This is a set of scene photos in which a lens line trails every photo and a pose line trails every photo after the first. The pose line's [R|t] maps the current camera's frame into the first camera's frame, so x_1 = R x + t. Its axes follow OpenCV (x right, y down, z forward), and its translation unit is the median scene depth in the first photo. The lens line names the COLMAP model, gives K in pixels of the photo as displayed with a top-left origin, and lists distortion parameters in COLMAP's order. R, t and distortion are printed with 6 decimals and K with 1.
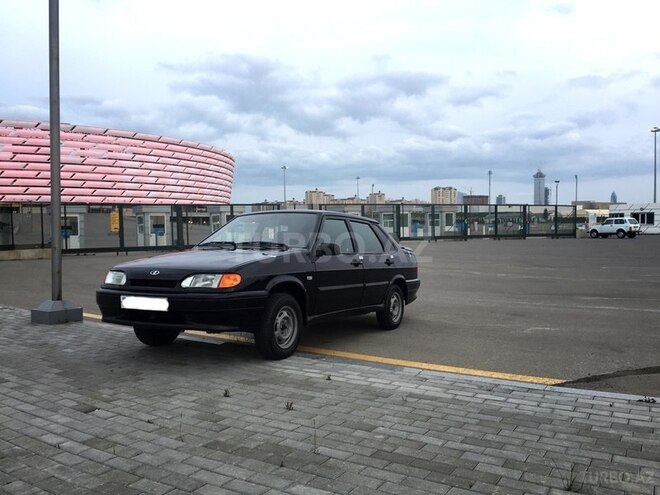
lens RADIAL K [[667.8, 0, 332.3], [0, 667.8, 249.6], [0, 0, 1]] dist [0.031441, 0.000000]
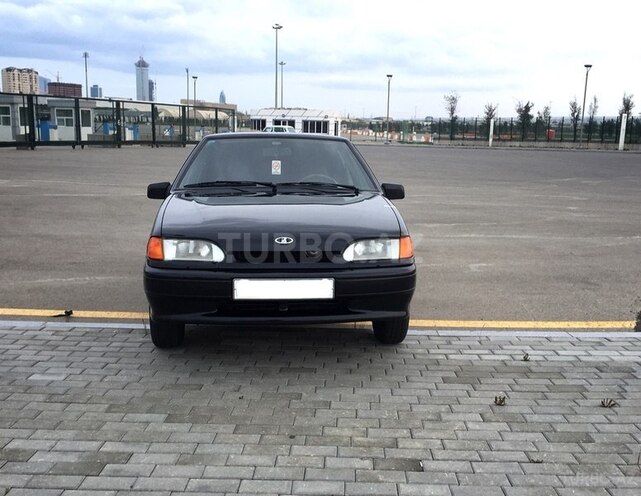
lens RADIAL K [[794.4, 0, 342.9], [0, 794.4, 218.2], [0, 0, 1]] dist [0.090207, 0.000000]
pose [[0.751567, -0.044205, 0.658175, -0.167763], [-0.017512, 0.996064, 0.086895, -0.012783], [-0.659425, -0.076833, 0.747834, 0.086632]]
